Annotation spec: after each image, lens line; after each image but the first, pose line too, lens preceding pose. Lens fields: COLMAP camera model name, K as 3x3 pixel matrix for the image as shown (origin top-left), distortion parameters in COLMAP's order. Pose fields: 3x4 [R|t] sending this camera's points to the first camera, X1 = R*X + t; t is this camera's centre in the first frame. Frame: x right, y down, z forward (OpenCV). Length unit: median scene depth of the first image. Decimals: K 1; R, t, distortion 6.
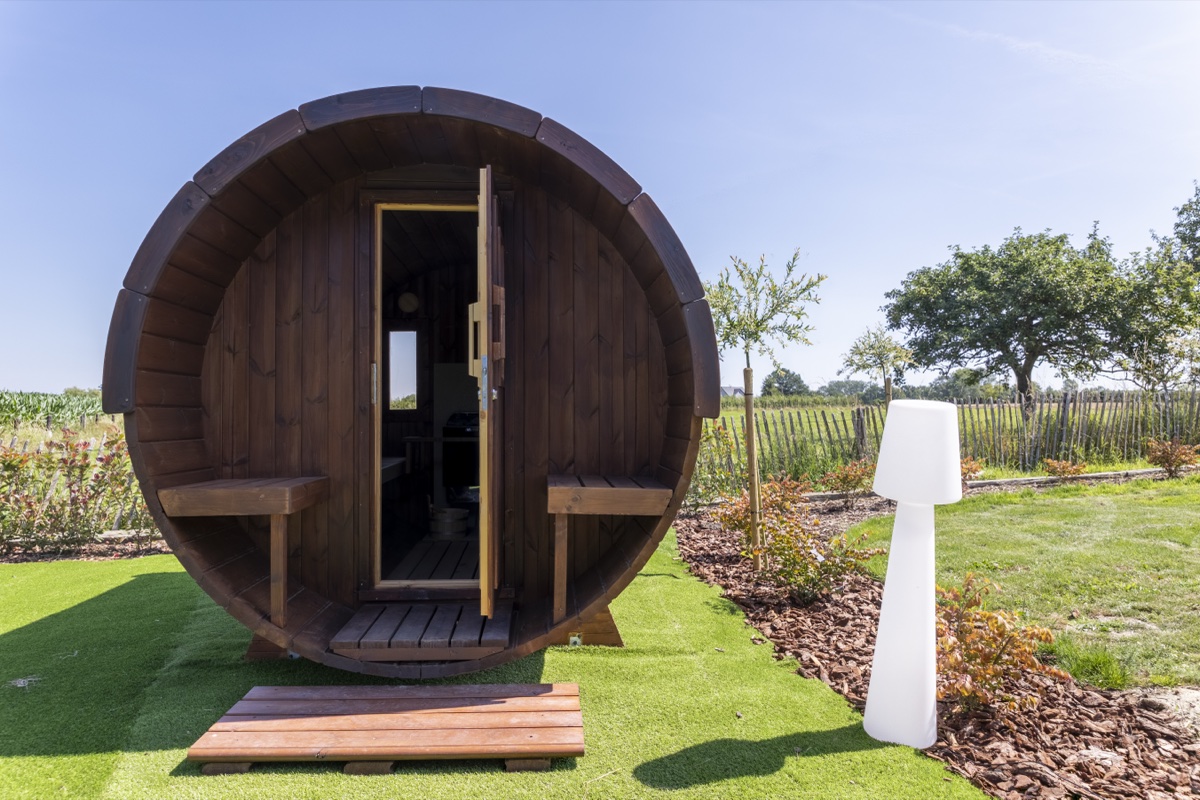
lens RADIAL K [[818.9, 0, 599.5], [0, 818.9, 396.1], [0, 0, 1]] dist [0.000430, 0.002245]
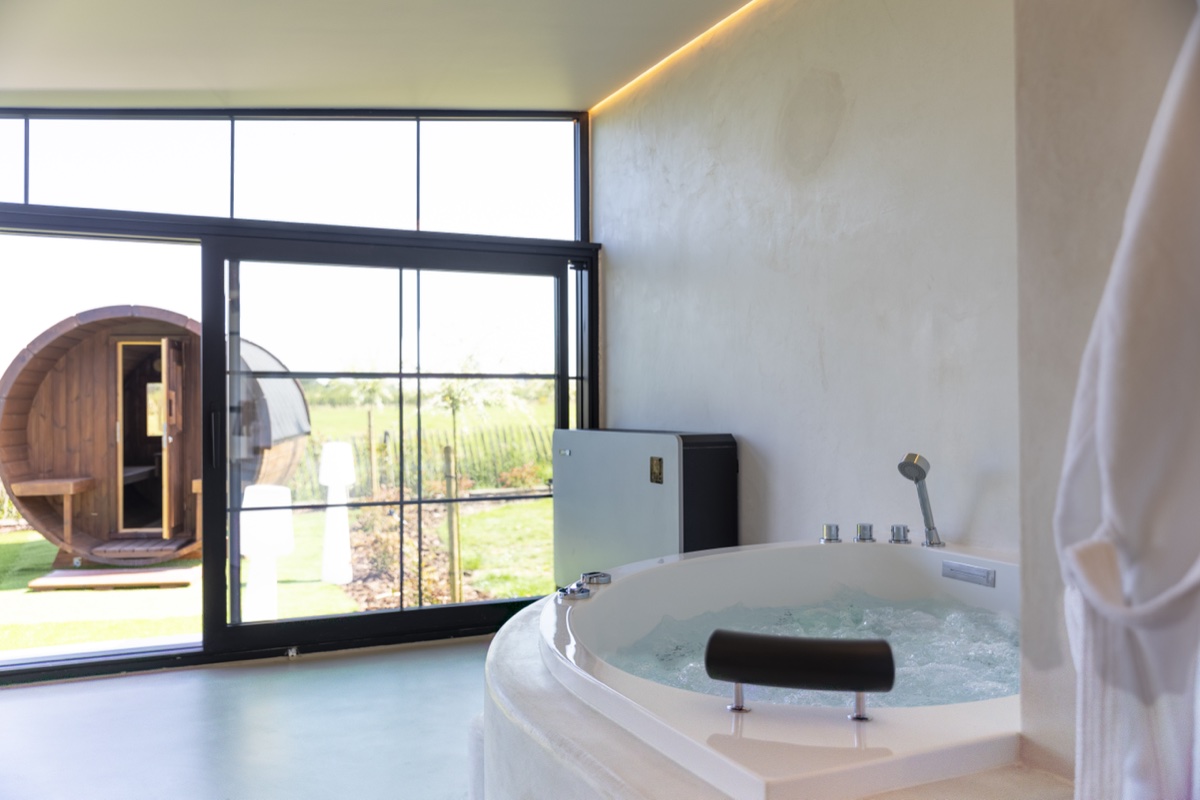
lens RADIAL K [[1009.4, 0, 596.3], [0, 1009.4, 402.2], [0, 0, 1]] dist [0.013866, 0.013871]
pose [[0.995478, -0.002226, 0.094966, 0.671931], [0.000353, 0.999805, 0.019732, -0.139094], [-0.094992, -0.019609, 0.995285, -1.621220]]
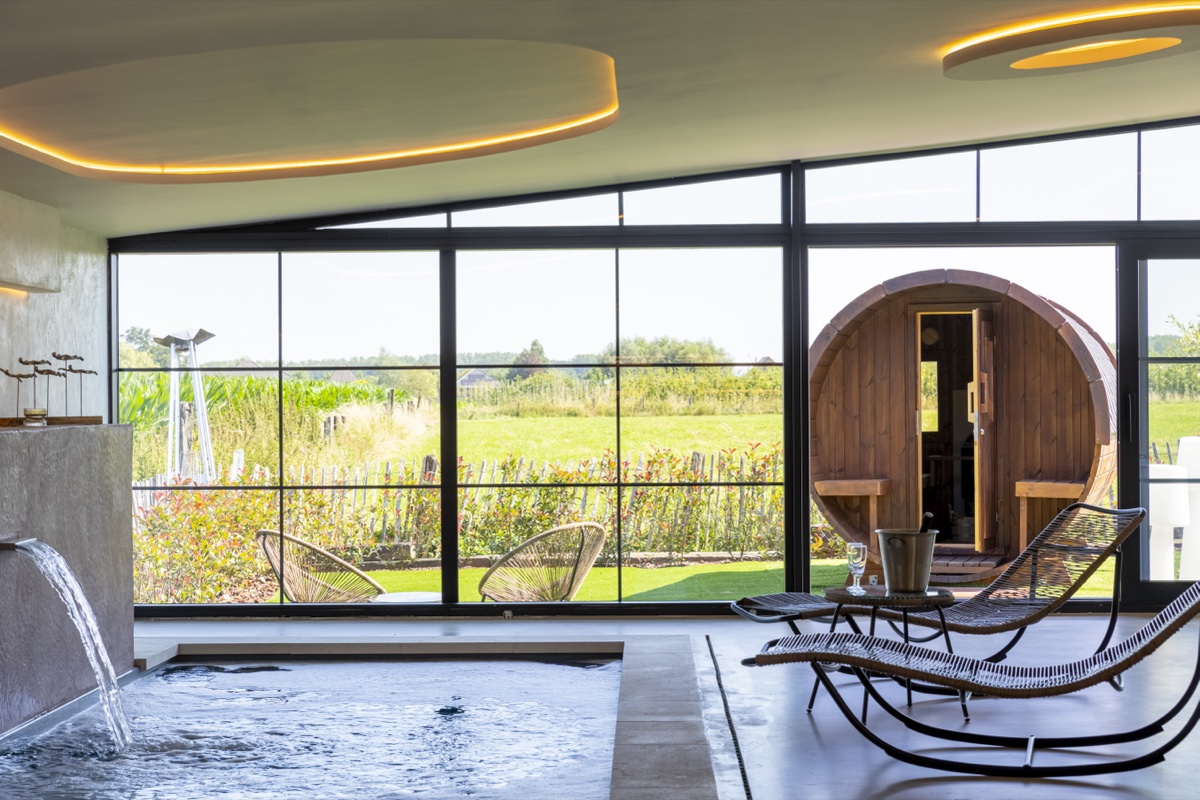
lens RADIAL K [[2465.1, 0, 600.1], [0, 2465.1, 398.0], [0, 0, 1]] dist [0.035724, 0.000000]
pose [[0.942687, -0.005431, -0.333635, 0.785130], [0.013226, 0.999690, 0.021098, -0.180089], [0.333417, -0.024302, 0.942466, -3.922501]]
